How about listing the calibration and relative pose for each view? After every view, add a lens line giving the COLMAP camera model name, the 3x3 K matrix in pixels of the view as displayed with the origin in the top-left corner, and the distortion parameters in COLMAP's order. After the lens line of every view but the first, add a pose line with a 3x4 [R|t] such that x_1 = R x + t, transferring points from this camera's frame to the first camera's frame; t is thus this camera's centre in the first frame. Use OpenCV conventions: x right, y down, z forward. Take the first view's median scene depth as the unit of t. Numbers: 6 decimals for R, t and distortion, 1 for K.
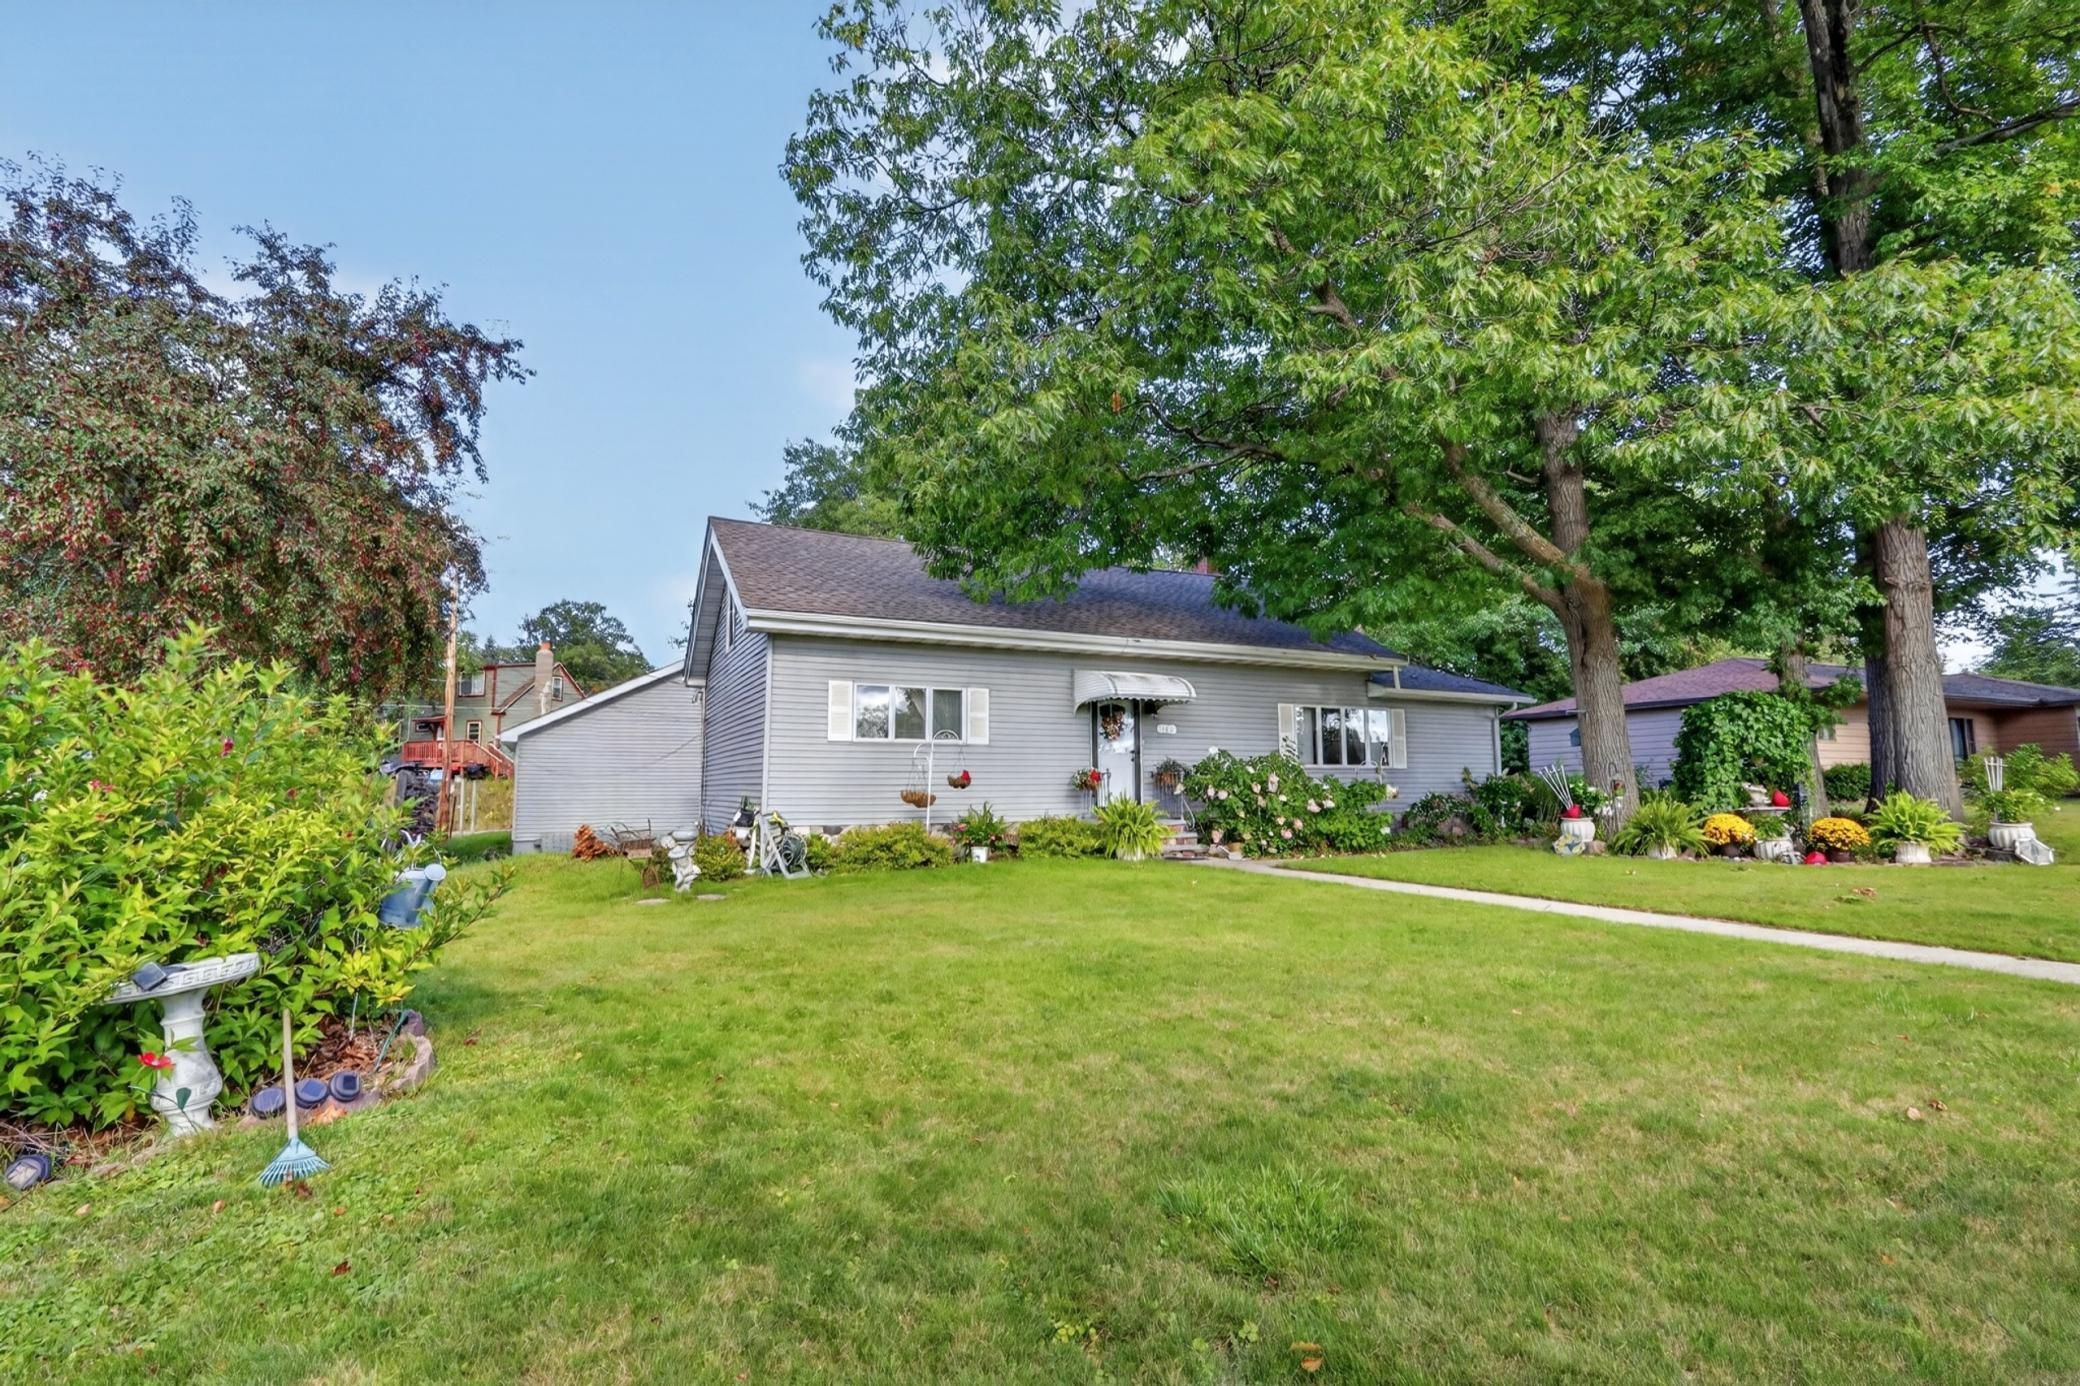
lens RADIAL K [[964.3, 0, 1040.0], [0, 964.3, 693.0], [0, 0, 1]] dist [0.004687, 0.000987]
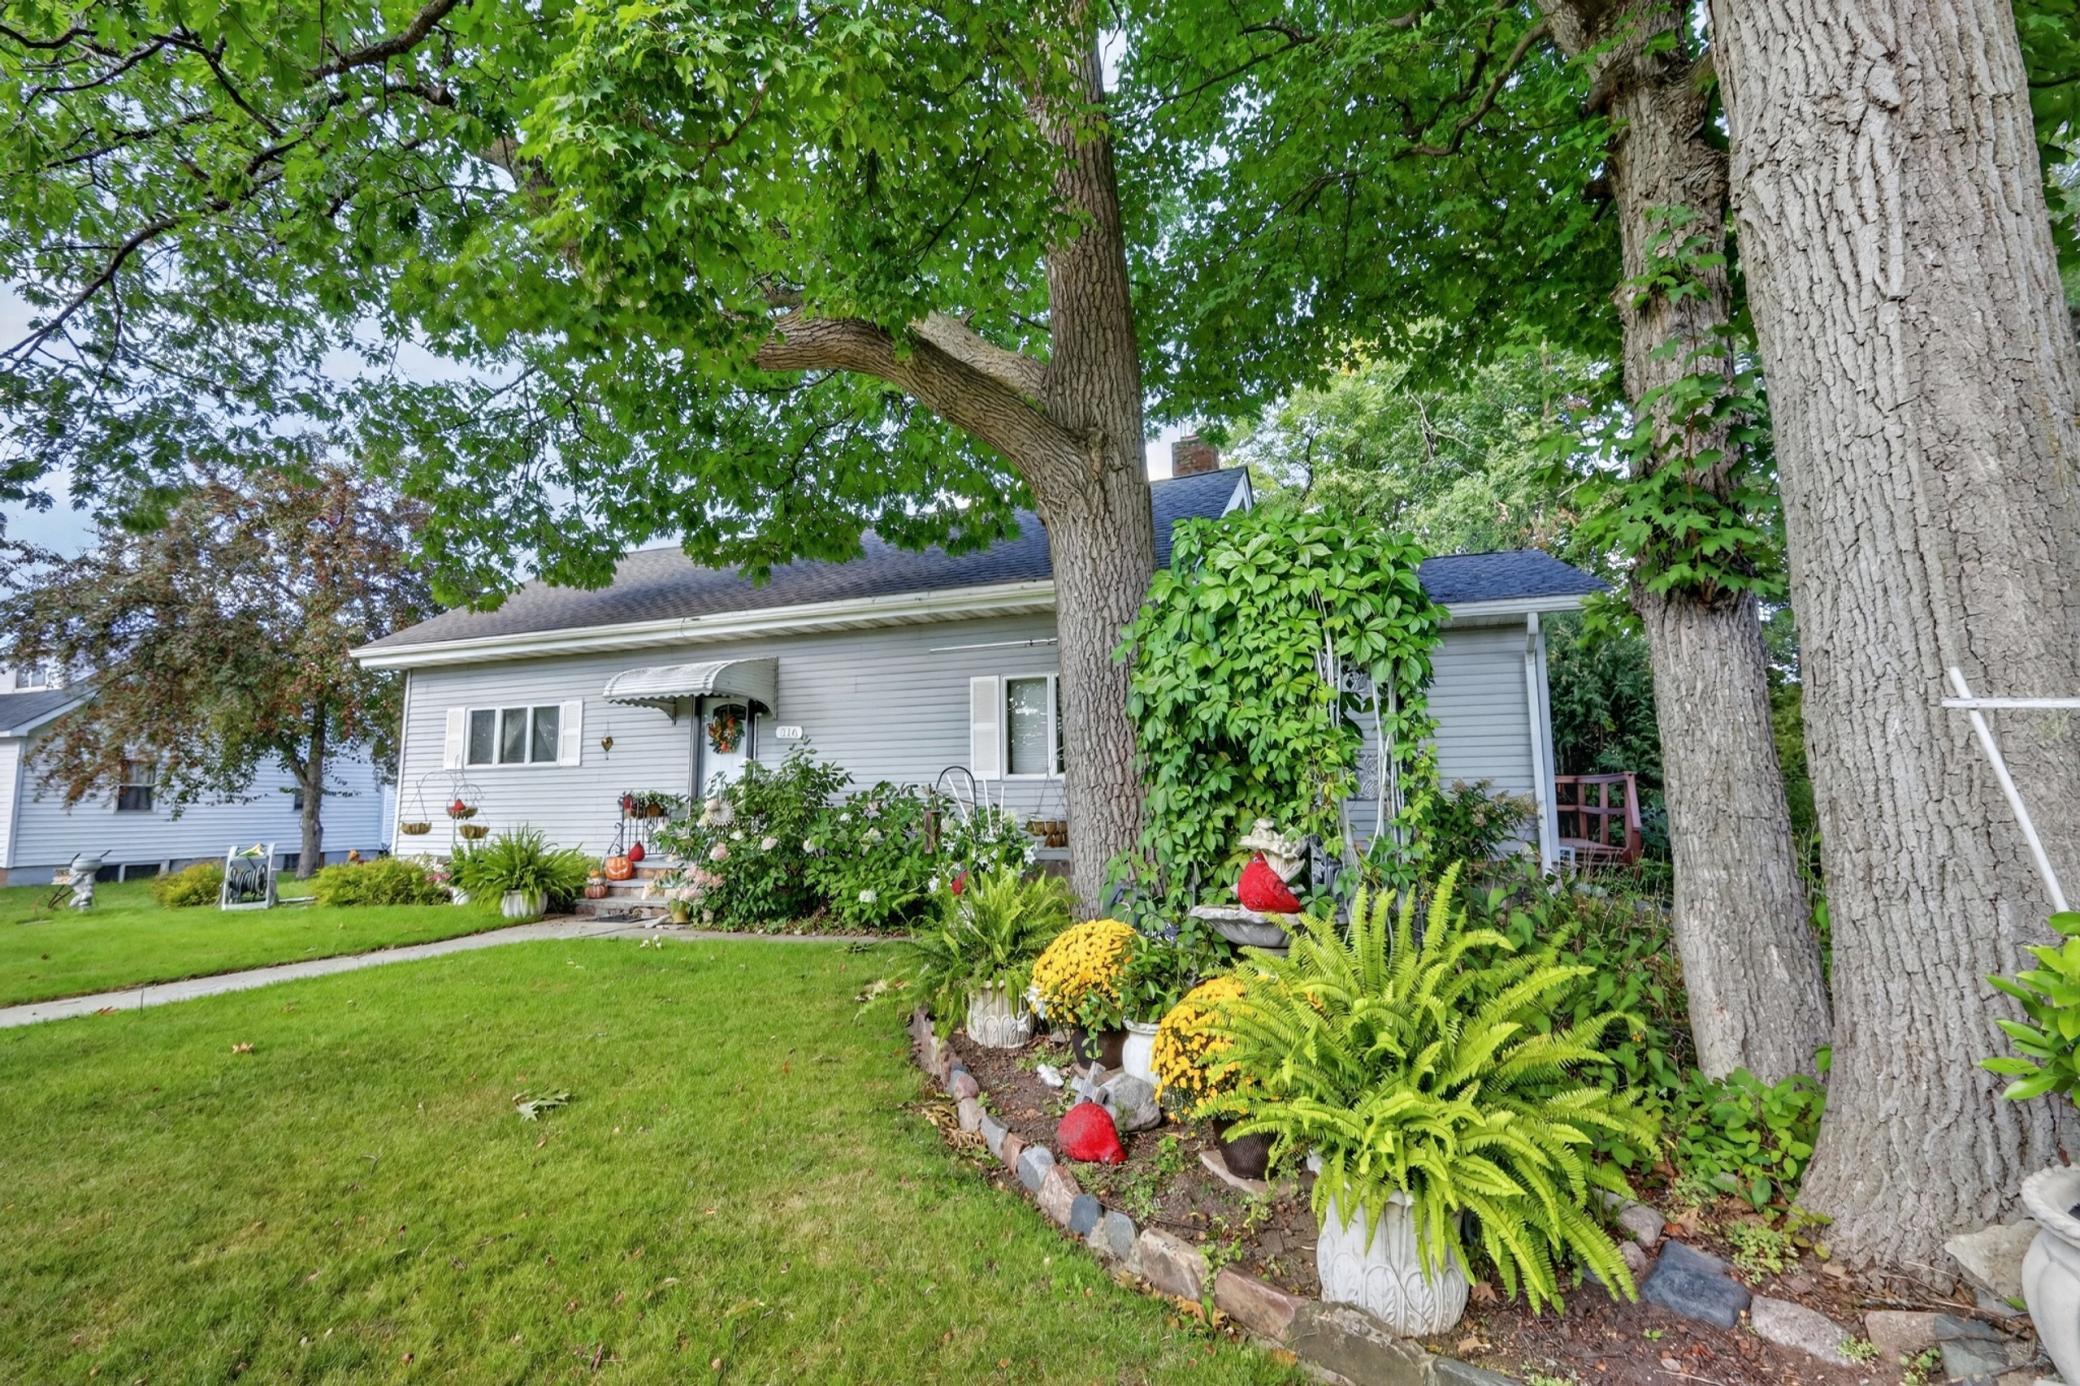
lens RADIAL K [[973.1, 0, 1051.3], [0, 973.1, 695.9], [0, 0, 1]] dist [0.005041, -0.000245]
pose [[0.696760, -0.083953, -0.712375, 0.865353], [0.085512, 0.995767, -0.033713, 0.057028], [0.712189, -0.037427, 0.700989, 0.697303]]
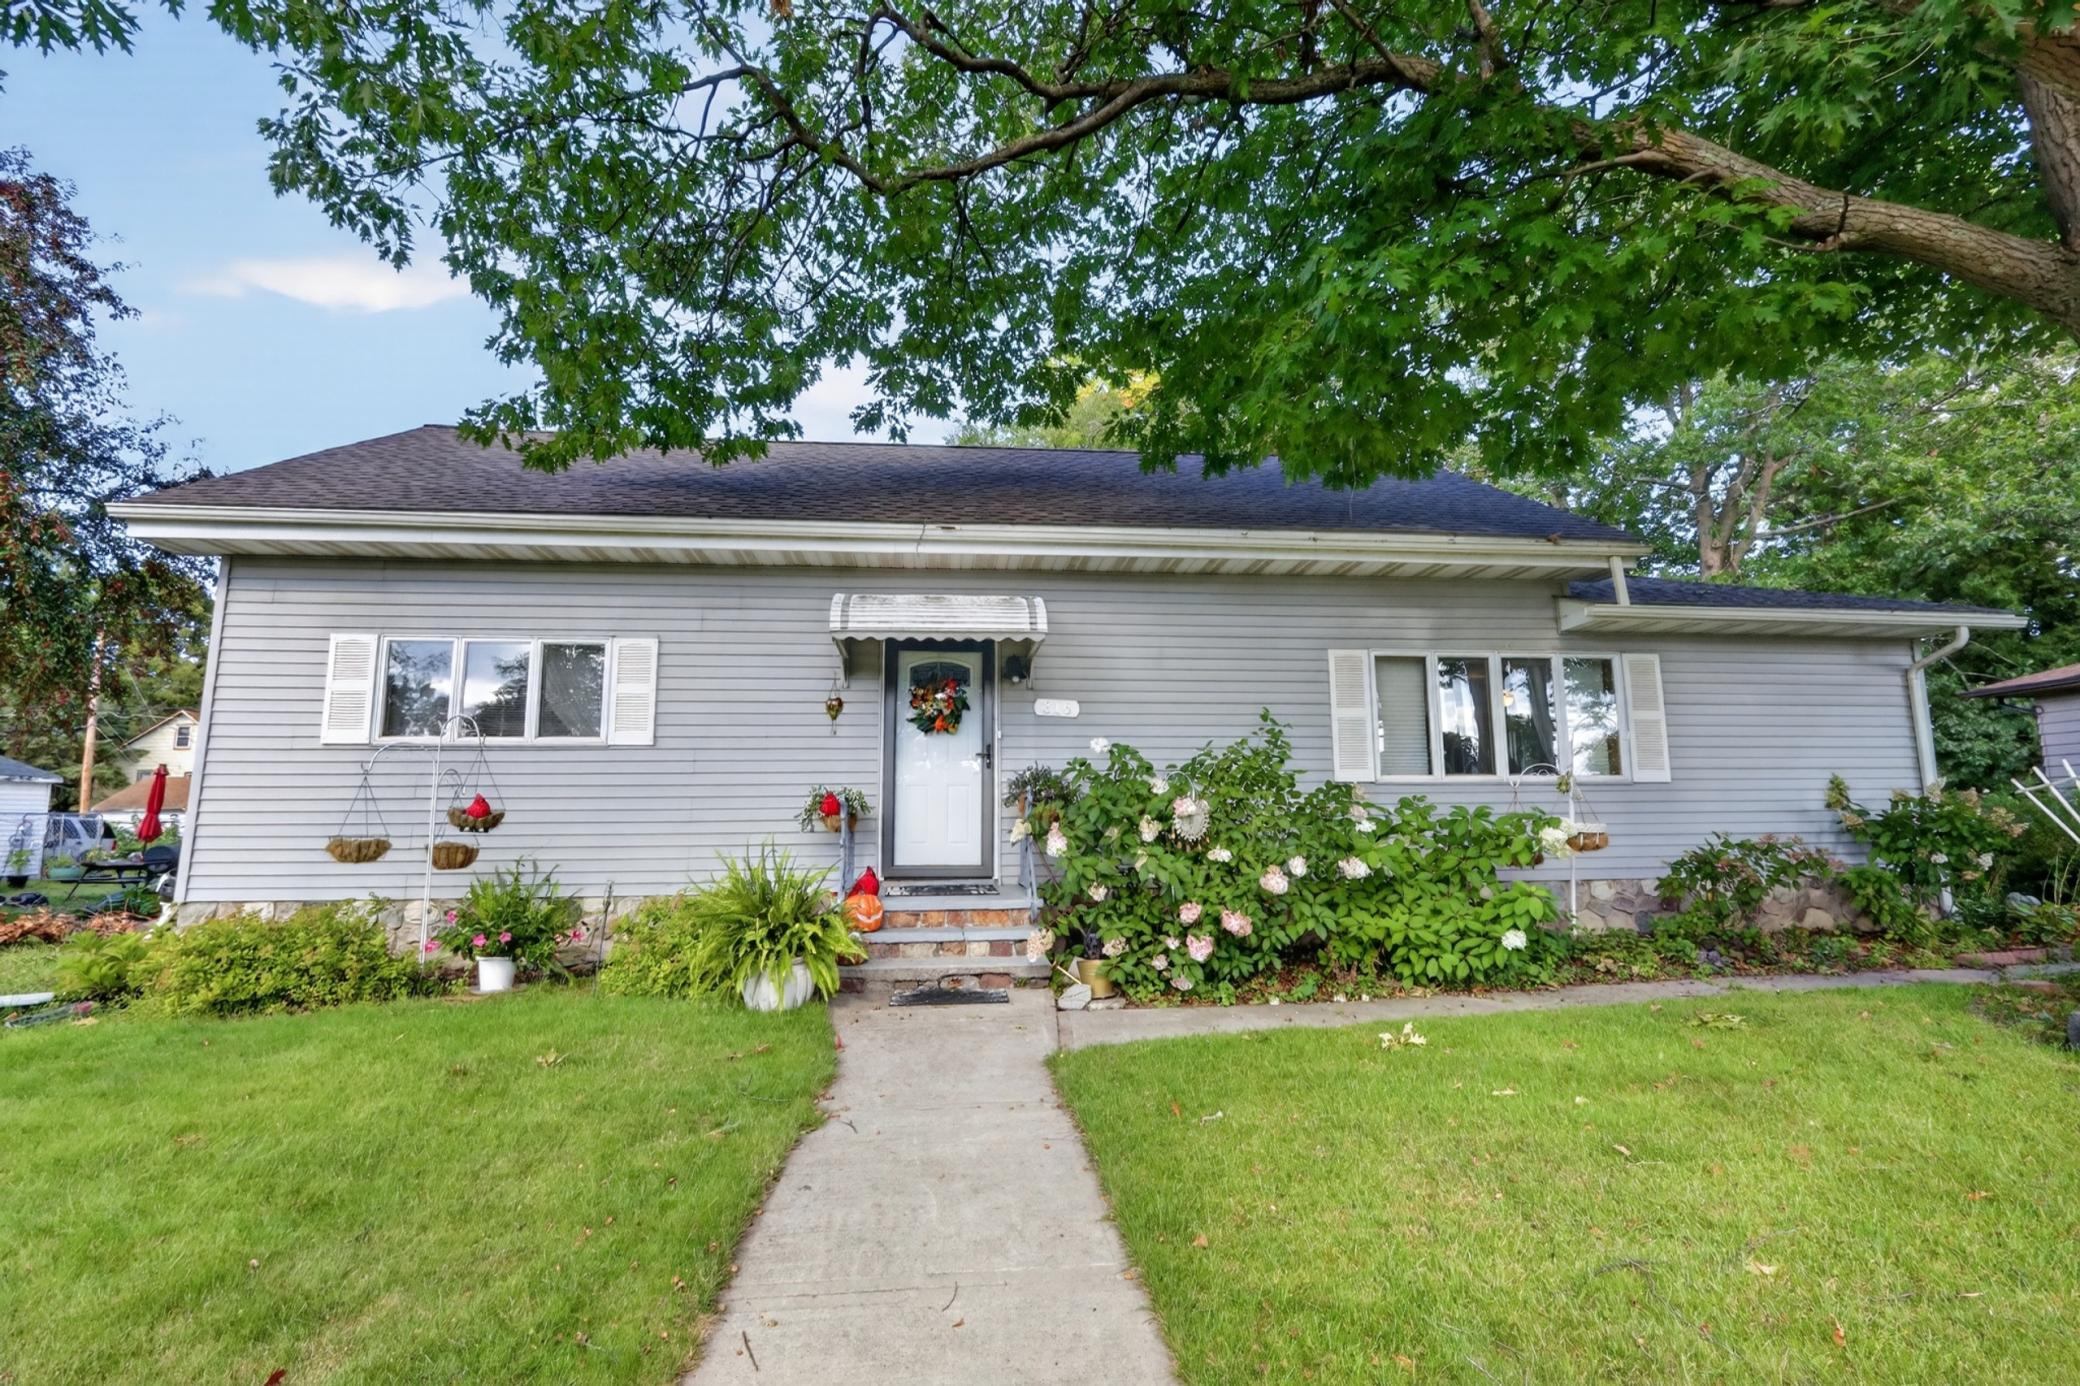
lens RADIAL K [[964.3, 0, 1040.0], [0, 964.3, 693.0], [0, 0, 1]] dist [0.004687, 0.000987]
pose [[0.939020, -0.045678, -0.340814, 0.323735], [0.036862, 0.998798, -0.032303, 0.050019], [0.341880, 0.017770, 0.939576, 0.582785]]
